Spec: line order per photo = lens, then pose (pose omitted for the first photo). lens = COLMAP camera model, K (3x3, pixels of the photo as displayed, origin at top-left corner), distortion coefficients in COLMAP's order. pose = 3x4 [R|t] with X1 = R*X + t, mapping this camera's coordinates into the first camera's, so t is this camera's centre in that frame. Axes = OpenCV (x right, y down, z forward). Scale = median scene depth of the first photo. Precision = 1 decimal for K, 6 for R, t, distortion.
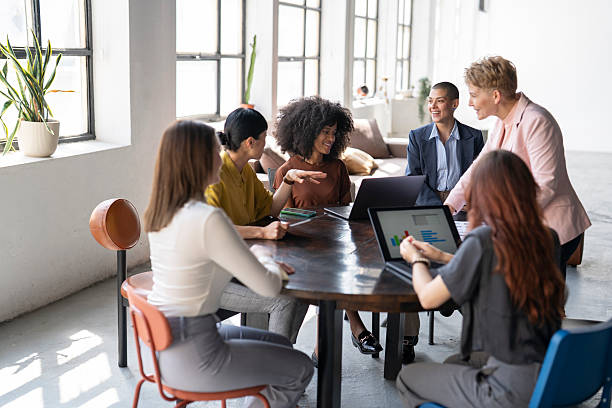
lens RADIAL K [[858.7, 0, 306.0], [0, 858.7, 204.0], [0, 0, 1]] dist [-0.009615, 0.016912]
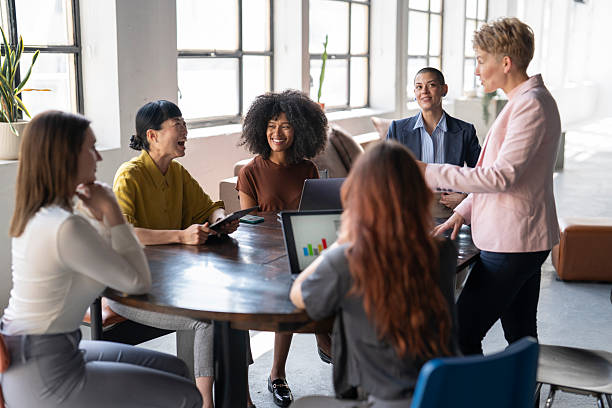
lens RADIAL K [[858.7, 0, 306.0], [0, 858.7, 204.0], [0, 0, 1]] dist [-0.009615, 0.016912]
pose [[0.985009, 0.002727, -0.172483, 0.131119], [-0.005320, 0.999880, -0.014575, 0.005082], [0.172422, 0.015274, 0.984905, 0.092171]]
